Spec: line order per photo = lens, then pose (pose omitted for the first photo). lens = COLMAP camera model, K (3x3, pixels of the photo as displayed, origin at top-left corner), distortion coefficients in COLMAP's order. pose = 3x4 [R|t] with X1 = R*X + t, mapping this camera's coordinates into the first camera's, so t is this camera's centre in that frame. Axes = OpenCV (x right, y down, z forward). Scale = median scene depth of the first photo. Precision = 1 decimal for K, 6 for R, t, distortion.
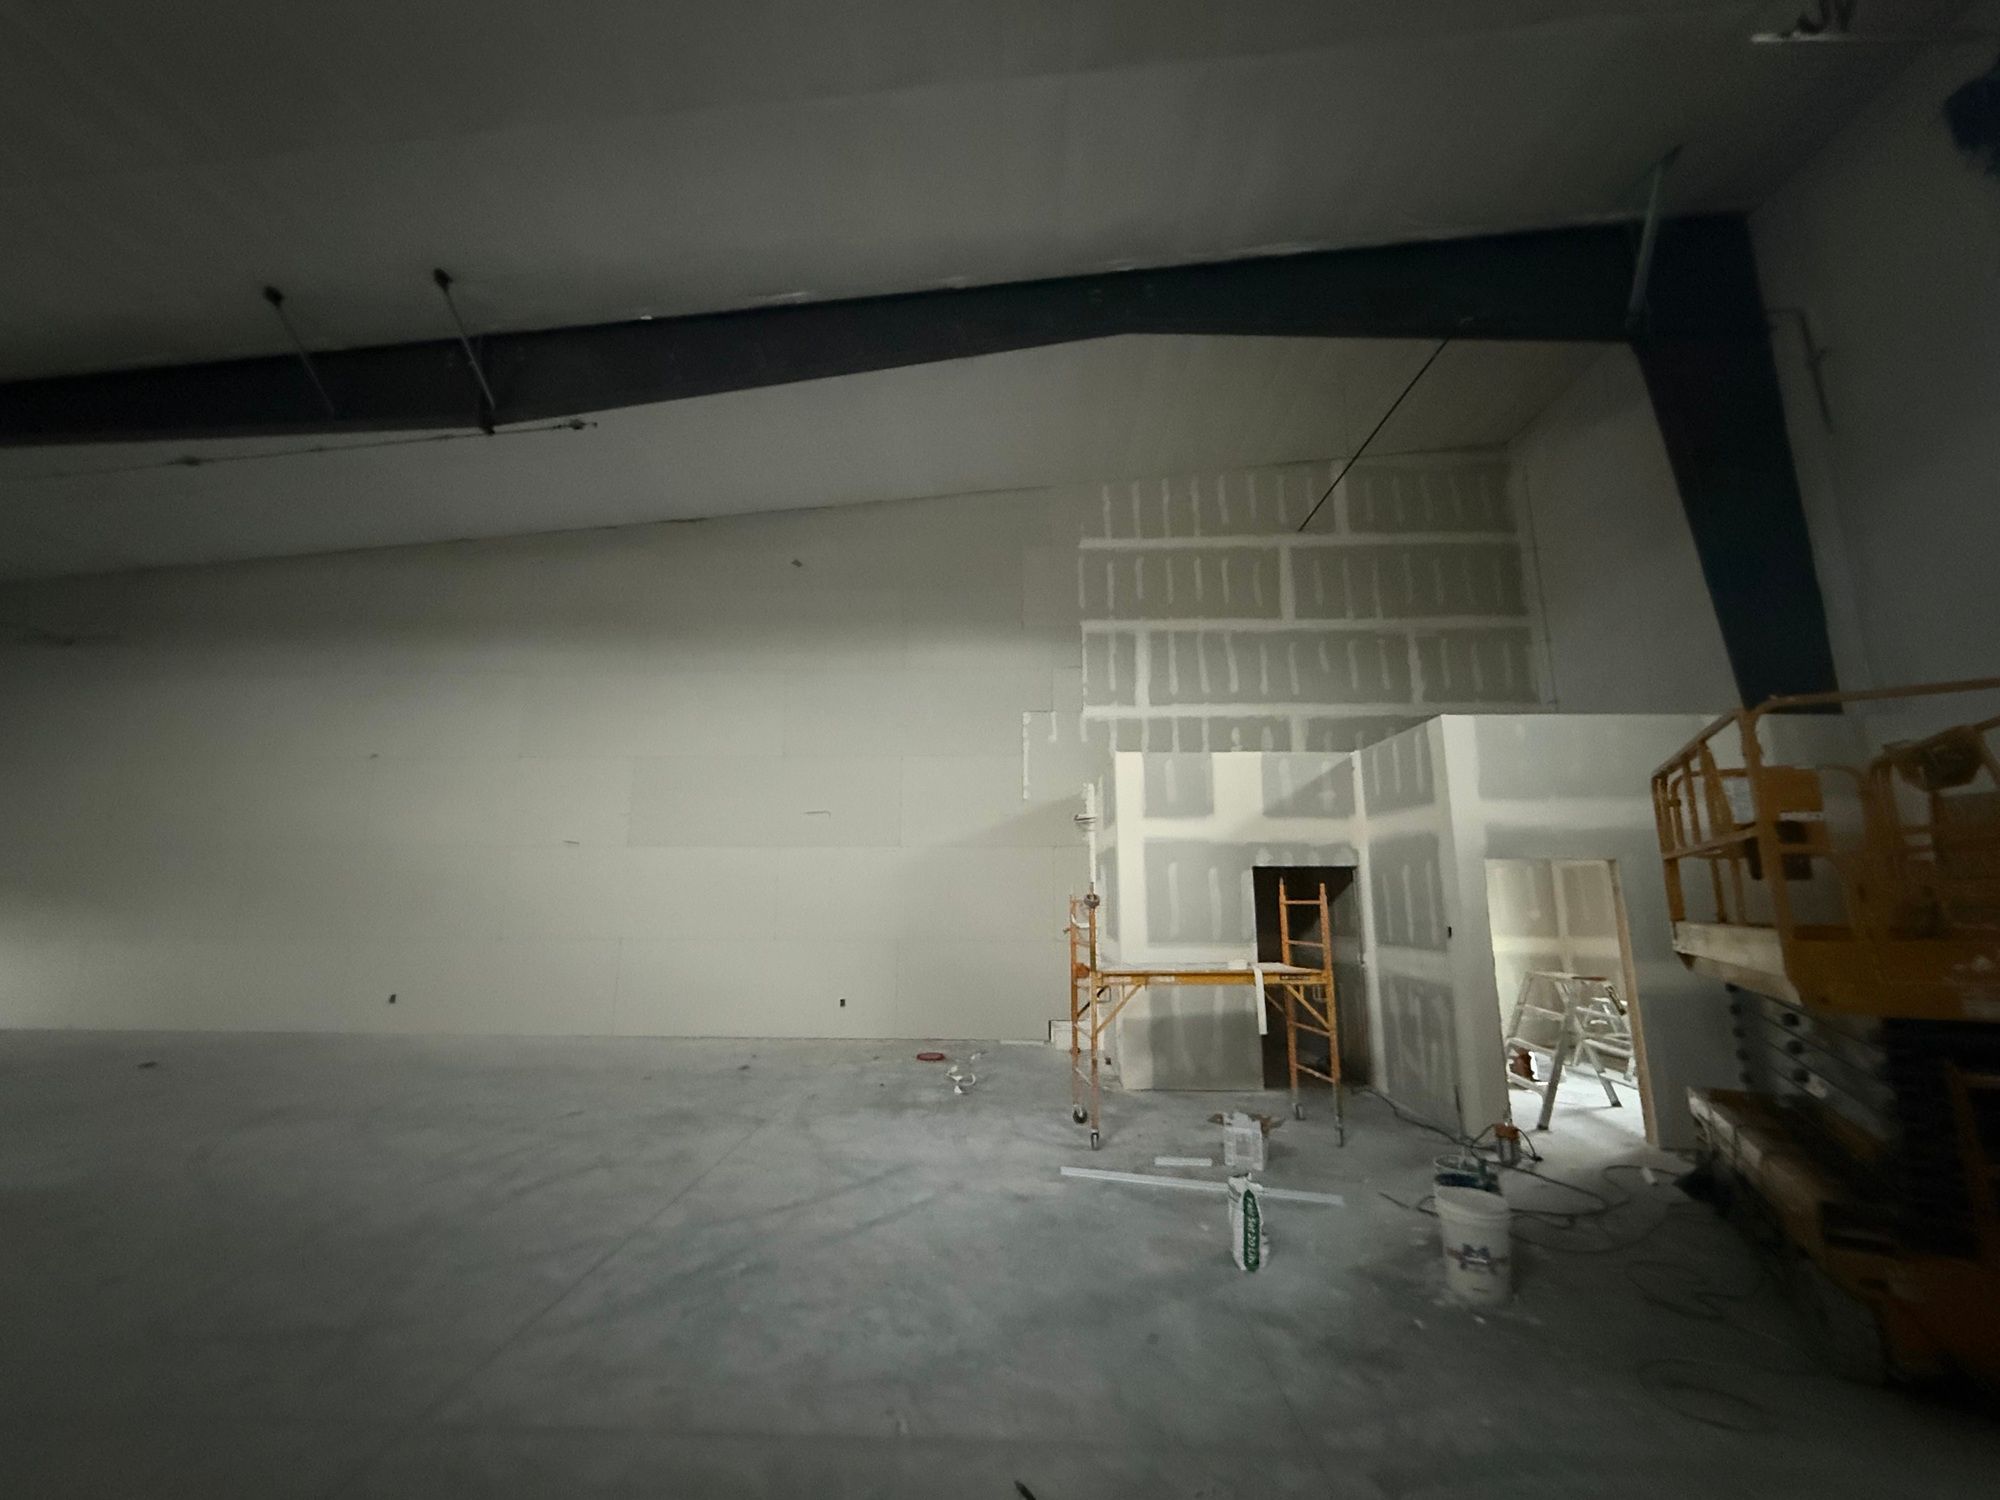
lens RADIAL K [[791.7, 0, 998.2], [0, 791.7, 753.1], [0, 0, 1]] dist [-0.002476, -0.000224]
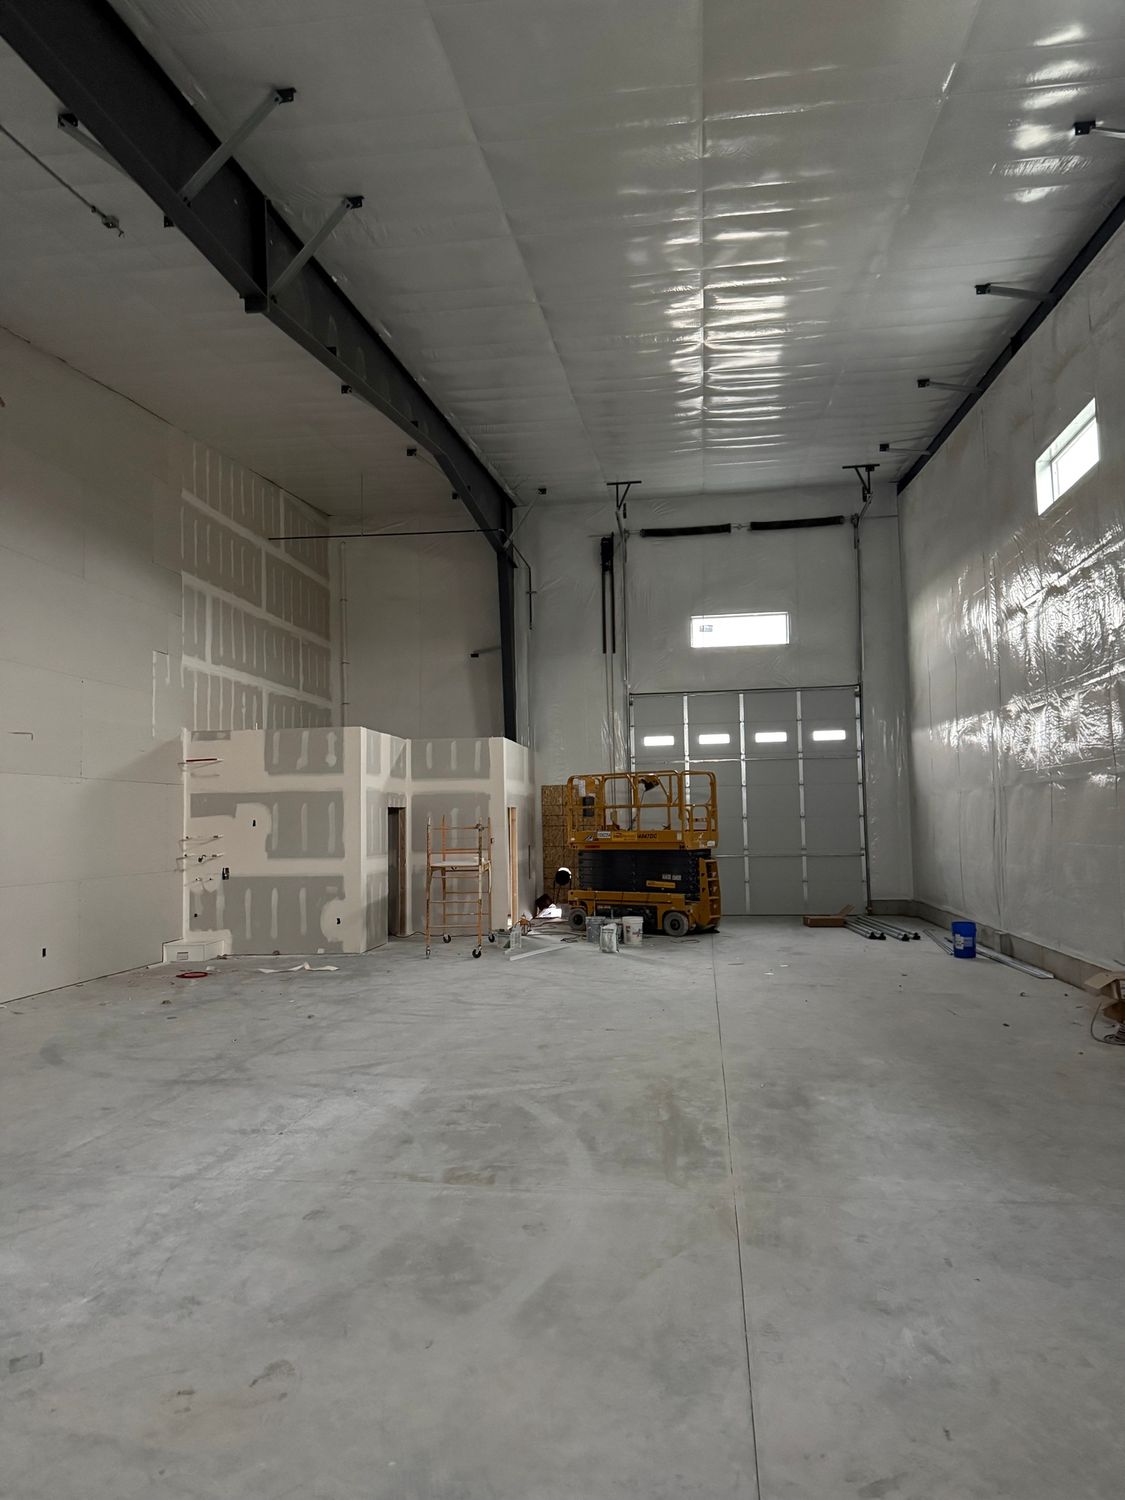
lens RADIAL K [[1033.3, 0, 562.5], [0, 1033.3, 750.0], [0, 0, 1]] dist [0.052419, -0.065597]
pose [[0.109029, 0.066258, 0.991828, -1.221170], [-0.165695, 0.985028, -0.047590, 0.049569], [-0.980132, -0.159152, 0.118375, 0.311362]]
